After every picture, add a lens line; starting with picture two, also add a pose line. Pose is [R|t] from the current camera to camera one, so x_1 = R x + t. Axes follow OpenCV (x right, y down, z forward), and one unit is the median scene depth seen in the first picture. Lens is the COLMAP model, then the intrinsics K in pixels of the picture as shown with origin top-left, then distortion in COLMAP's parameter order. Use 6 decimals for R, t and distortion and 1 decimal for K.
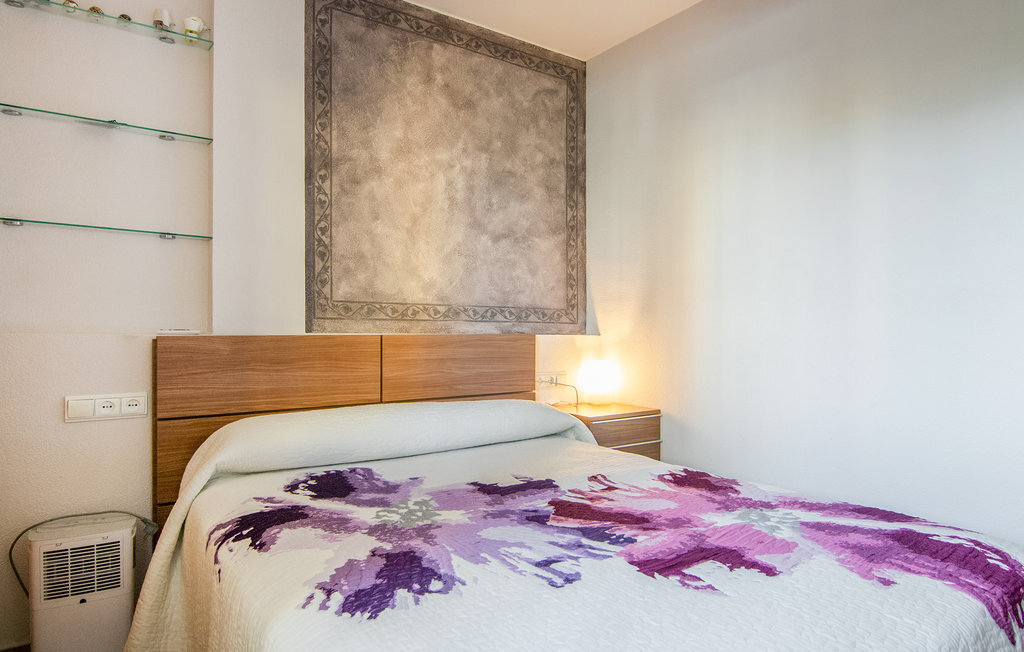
lens RADIAL K [[582.0, 0, 513.2], [0, 582.0, 326.2], [0, 0, 1]] dist [-0.004611, -0.008409]
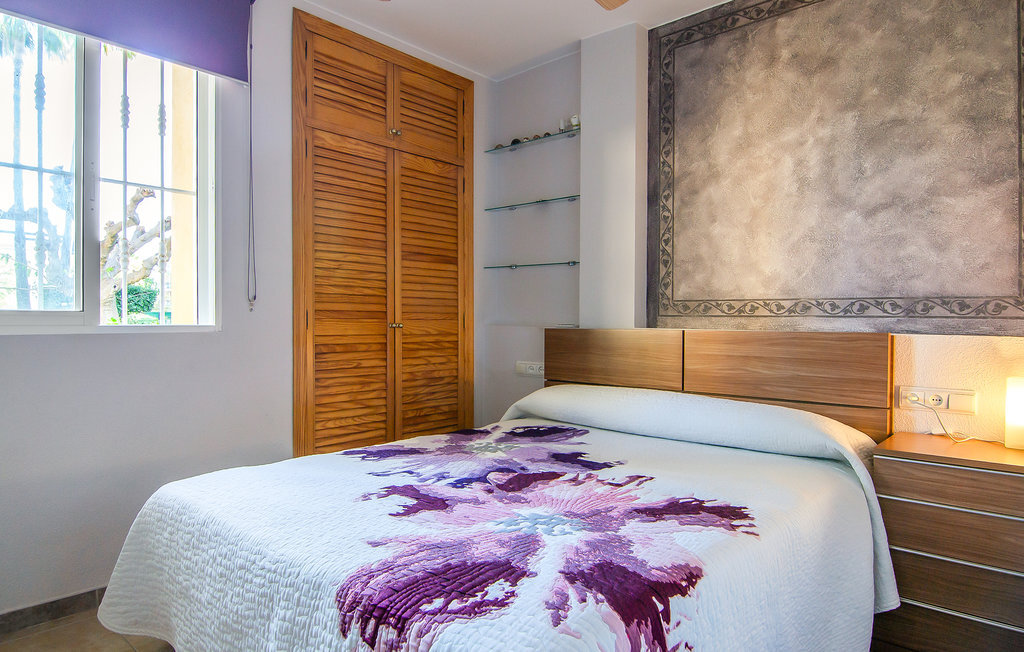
lens RADIAL K [[582.0, 0, 512.2], [0, 582.0, 327.6], [0, 0, 1]] dist [-0.004611, -0.008409]
pose [[0.253823, 0.006269, -0.967230, 0.680937], [-0.003466, 0.999978, 0.005571, 0.004604], [0.967245, 0.001939, 0.253839, 0.364689]]
